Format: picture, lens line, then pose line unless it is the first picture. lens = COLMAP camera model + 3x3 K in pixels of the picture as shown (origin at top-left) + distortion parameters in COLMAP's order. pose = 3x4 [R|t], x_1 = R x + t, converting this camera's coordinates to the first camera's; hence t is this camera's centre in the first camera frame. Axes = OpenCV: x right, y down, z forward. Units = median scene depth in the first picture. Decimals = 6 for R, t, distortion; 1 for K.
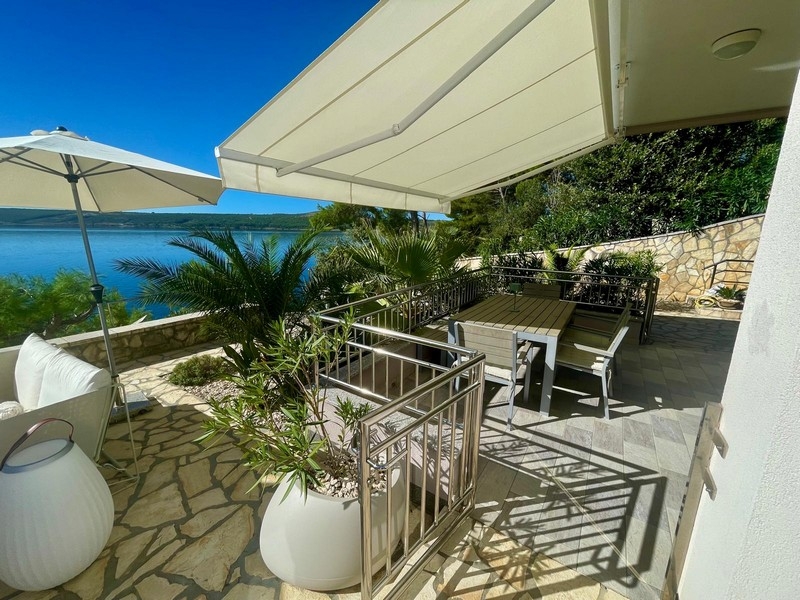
lens RADIAL K [[322.4, 0, 397.5], [0, 322.4, 298.5], [0, 0, 1]] dist [-0.001330, -0.000206]
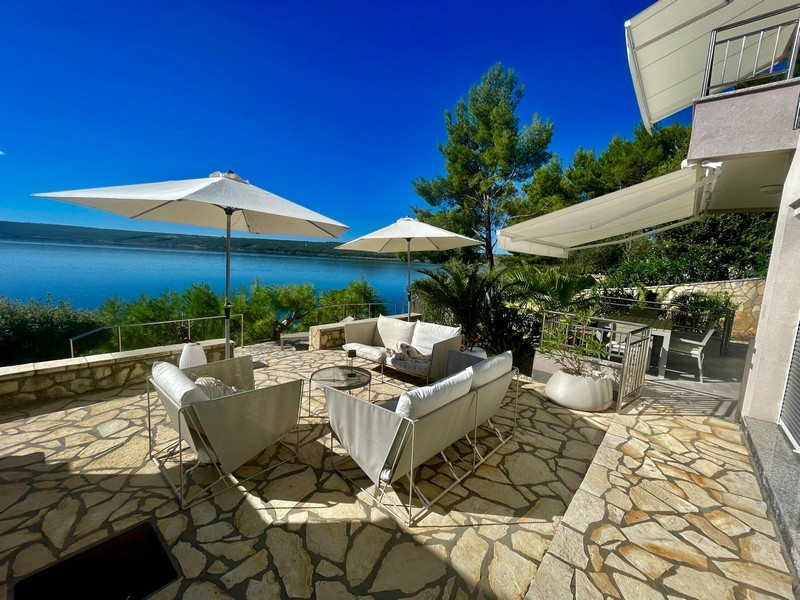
lens RADIAL K [[322.4, 0, 397.5], [0, 322.4, 298.5], [0, 0, 1]] dist [-0.001330, -0.000206]
pose [[0.989166, 0.058455, -0.134664, -0.315914], [-0.070655, 0.993640, -0.087673, 0.077914], [0.128683, 0.096237, 0.987005, -0.401094]]
